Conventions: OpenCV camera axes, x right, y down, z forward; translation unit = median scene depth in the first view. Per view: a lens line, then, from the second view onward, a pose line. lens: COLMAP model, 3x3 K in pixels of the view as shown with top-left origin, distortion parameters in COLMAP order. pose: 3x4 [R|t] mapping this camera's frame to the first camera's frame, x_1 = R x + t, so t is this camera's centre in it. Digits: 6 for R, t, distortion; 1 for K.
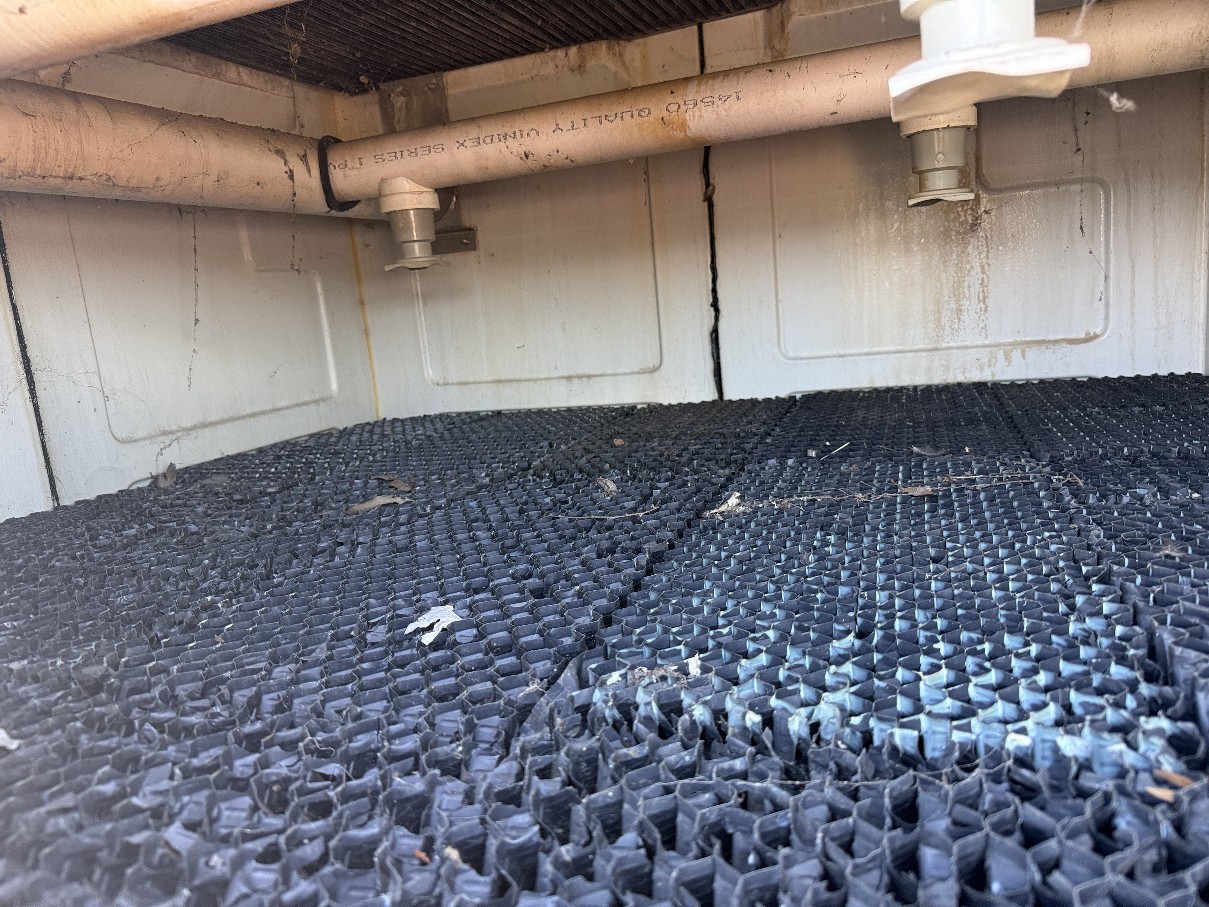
lens RADIAL K [[865.0, 0, 598.5], [0, 865.0, 458.0], [0, 0, 1]] dist [0.004329, -0.026234]
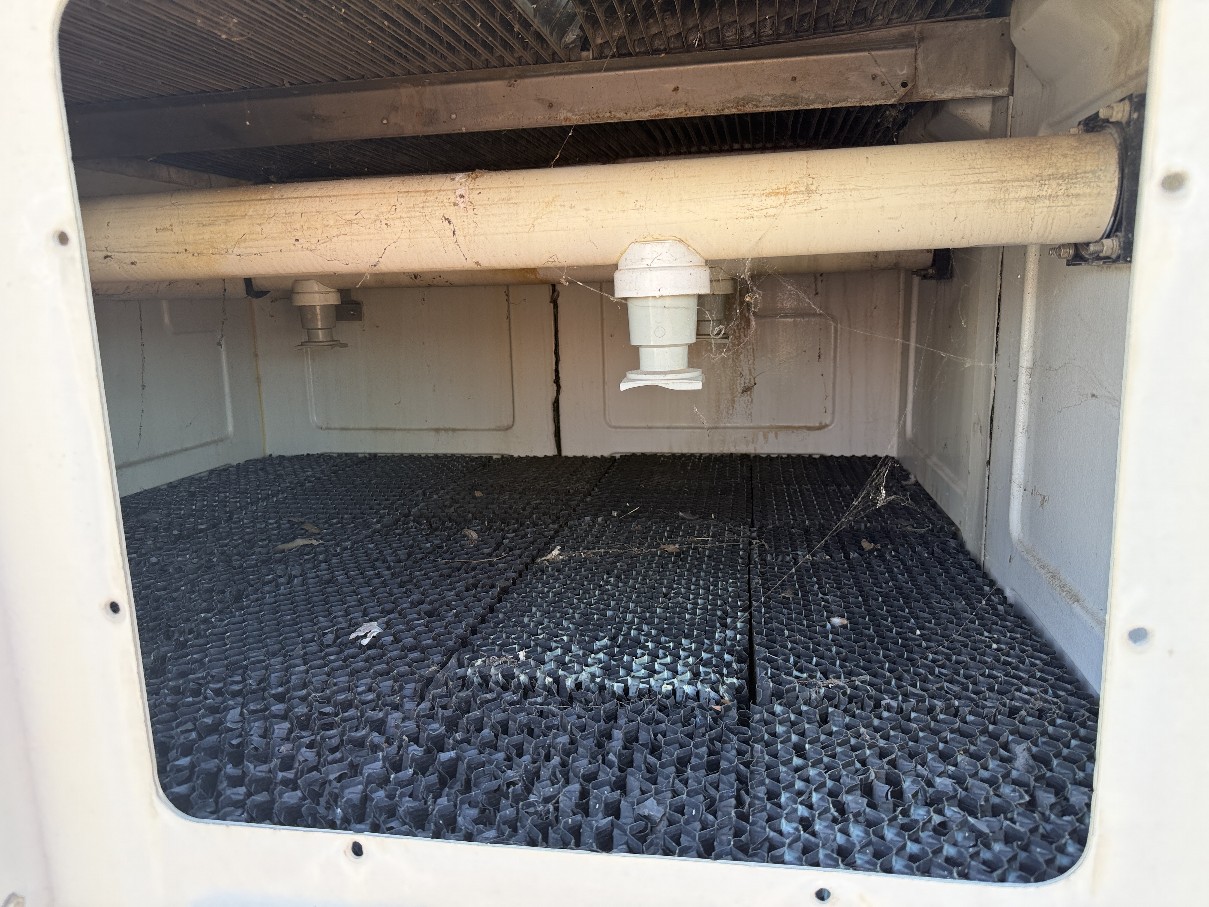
lens RADIAL K [[865.0, 0, 602.1], [0, 865.0, 451.2], [0, 0, 1]] dist [0.004329, -0.026234]
pose [[0.984052, 0.035180, 0.174366, -0.046065], [-0.032158, 0.999280, -0.020124, -0.128882], [-0.174948, 0.014195, 0.984475, -0.669148]]
